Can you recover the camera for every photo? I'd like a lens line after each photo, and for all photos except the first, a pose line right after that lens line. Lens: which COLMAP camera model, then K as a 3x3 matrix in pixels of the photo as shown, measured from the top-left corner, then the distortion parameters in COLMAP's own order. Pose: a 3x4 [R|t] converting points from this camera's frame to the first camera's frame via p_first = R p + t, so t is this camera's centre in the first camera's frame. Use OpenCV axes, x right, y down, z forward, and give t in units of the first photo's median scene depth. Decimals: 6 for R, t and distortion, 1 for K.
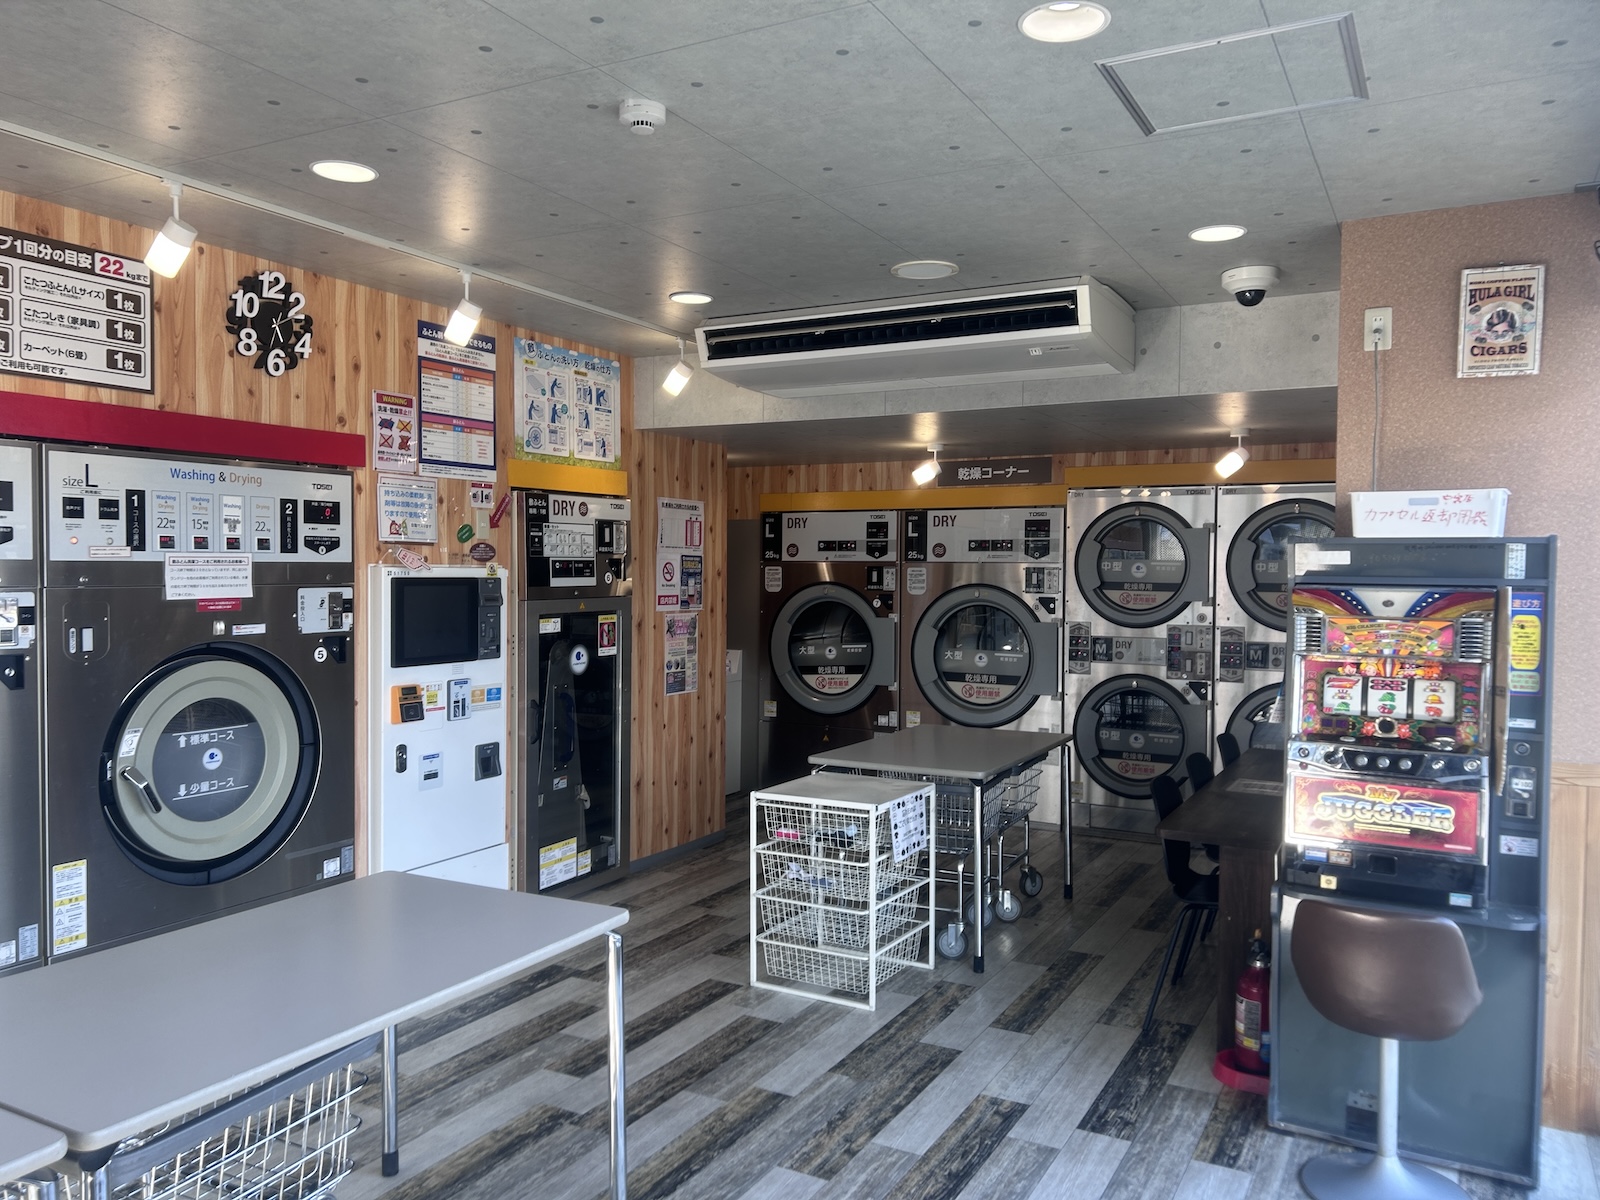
lens RADIAL K [[1201.9, 0, 800.0], [0, 1201.9, 600.0], [0, 0, 1]] dist [0.069600, -0.119217]
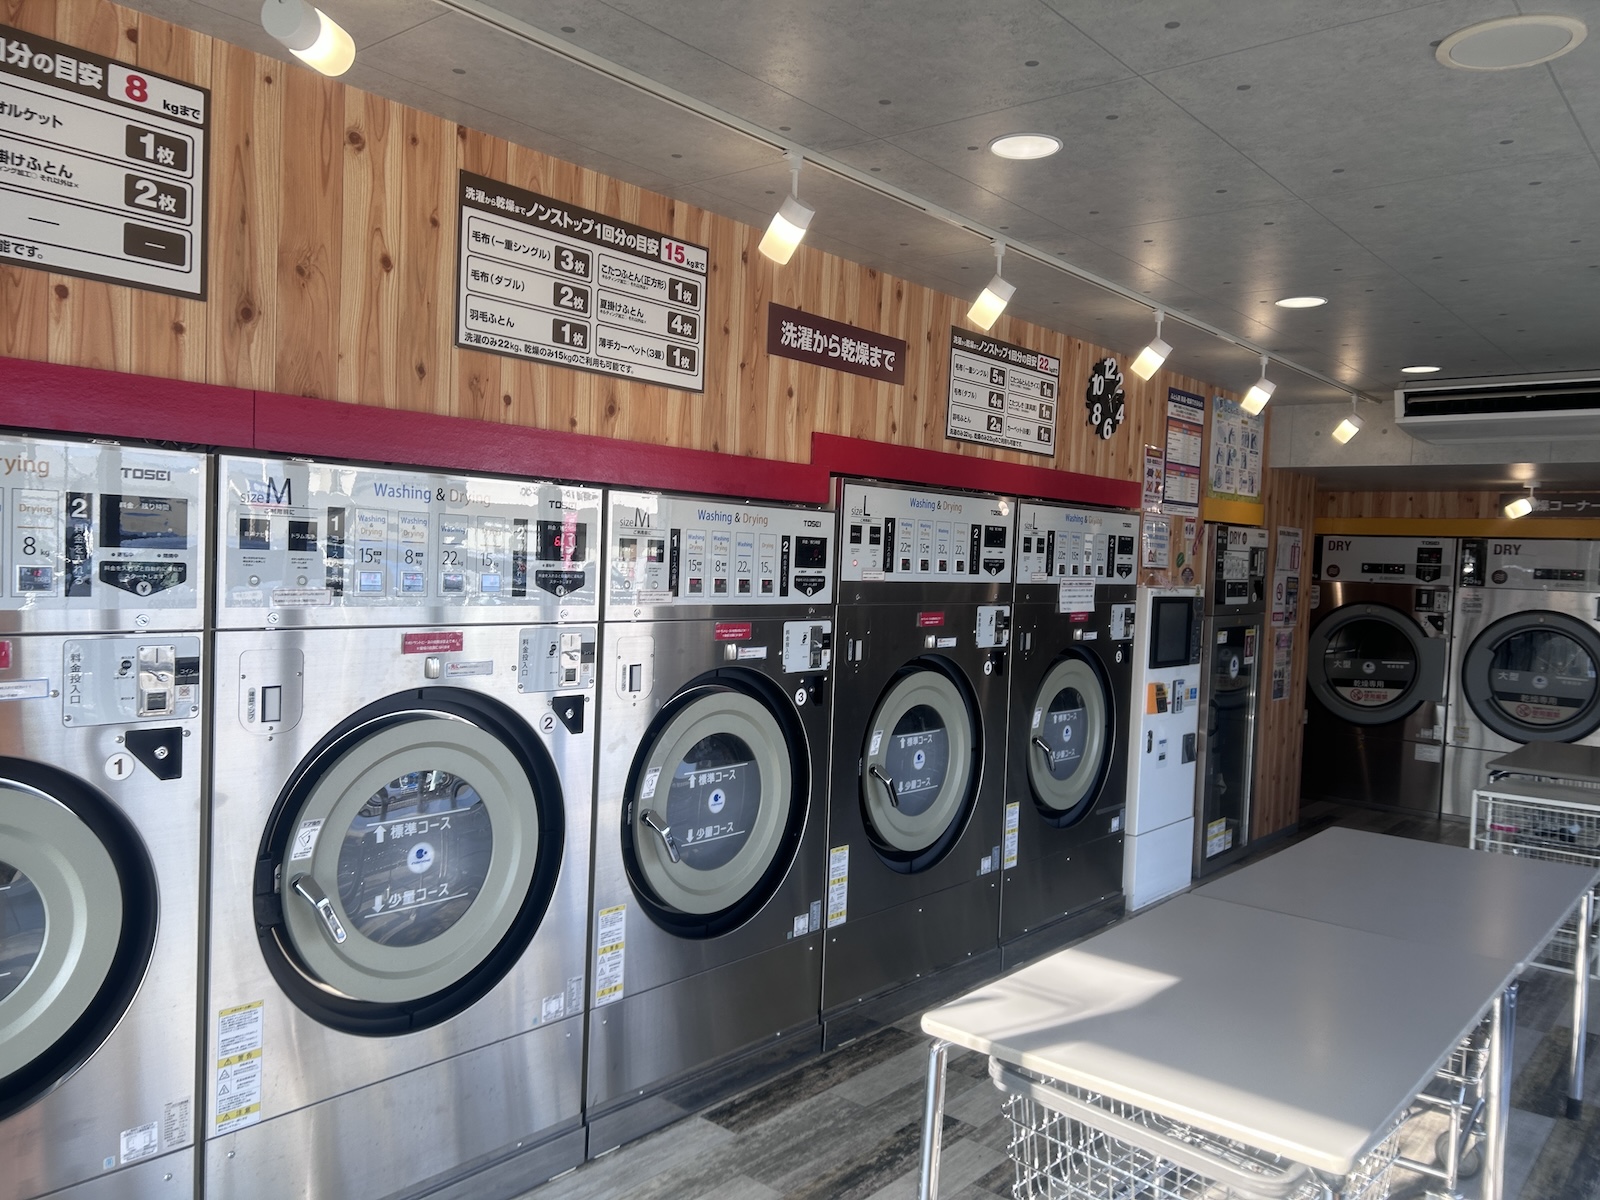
lens RADIAL K [[1201.9, 0, 800.0], [0, 1201.9, 600.0], [0, 0, 1]] dist [0.069600, -0.119217]
pose [[0.977125, 0.037603, -0.209316, -0.394369], [-0.036641, 0.999293, 0.008476, -0.011087], [0.209486, -0.000612, 0.977811, -0.266808]]
